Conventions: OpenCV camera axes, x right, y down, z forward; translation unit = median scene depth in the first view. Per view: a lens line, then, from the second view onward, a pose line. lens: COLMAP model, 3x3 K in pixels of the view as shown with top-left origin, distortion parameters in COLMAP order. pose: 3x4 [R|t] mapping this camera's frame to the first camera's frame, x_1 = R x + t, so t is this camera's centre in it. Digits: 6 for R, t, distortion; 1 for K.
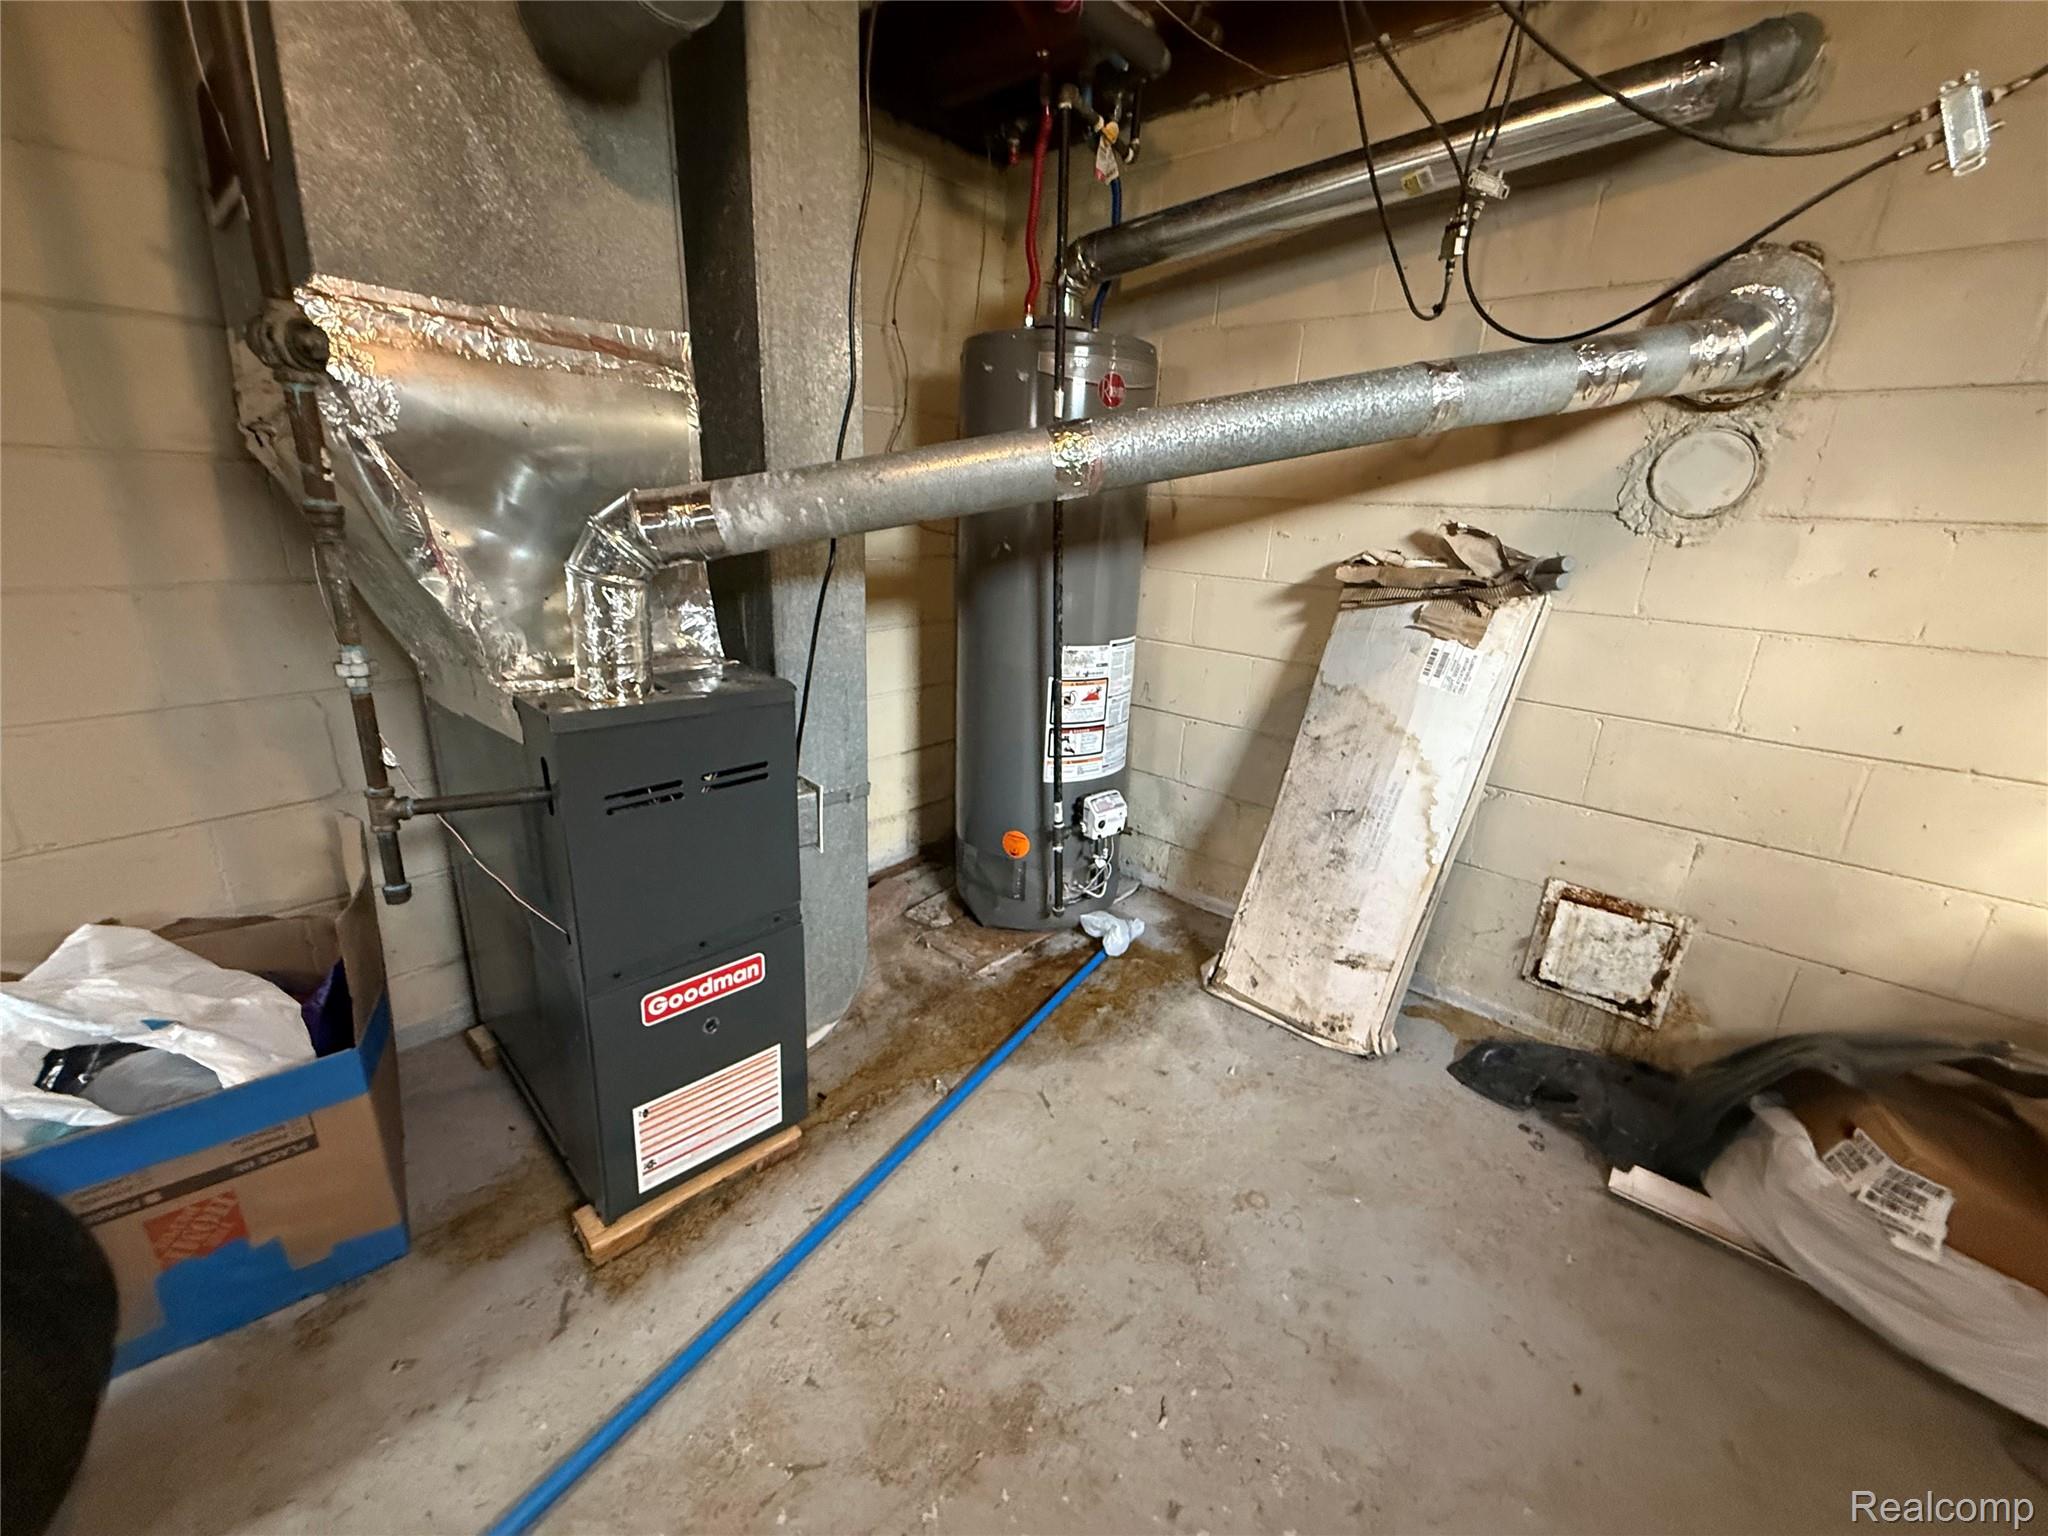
lens RADIAL K [[814.5, 0, 1020.0], [0, 814.5, 763.3], [0, 0, 1]] dist [-0.000642, -0.000071]
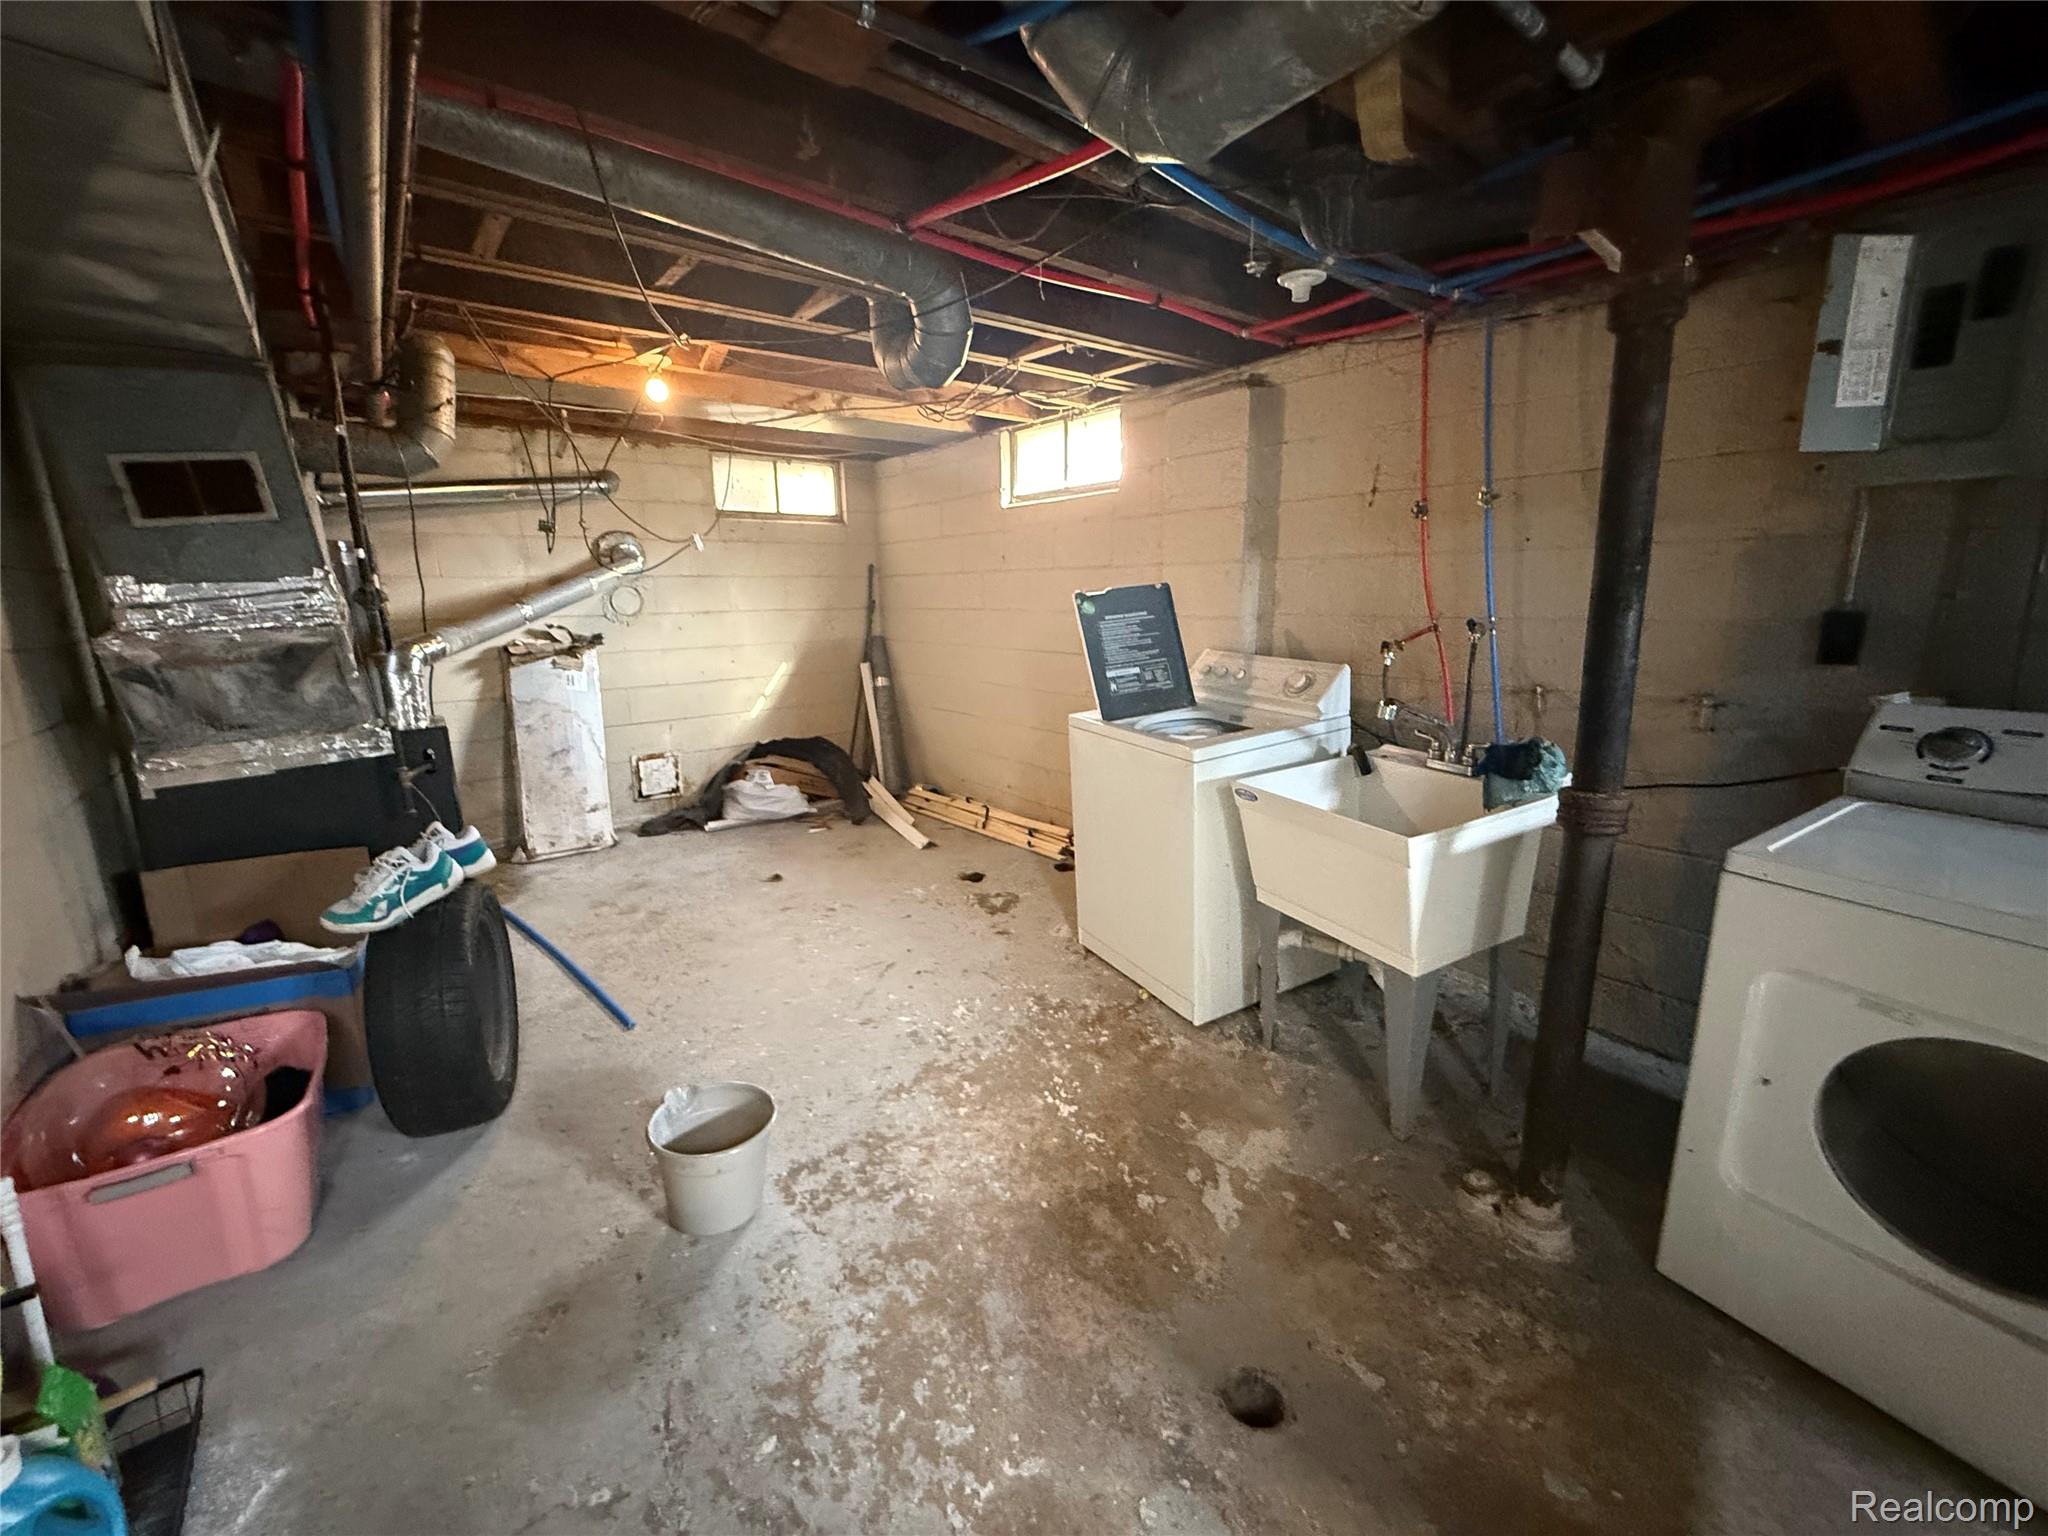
lens RADIAL K [[814.5, 0, 1020.0], [0, 814.5, 763.3], [0, 0, 1]] dist [-0.000642, -0.000071]
pose [[0.175090, -0.246352, 0.953234, -2.027254], [0.324634, 0.928490, 0.180328, 0.128279], [-0.929493, 0.277878, 0.242544, -0.946182]]
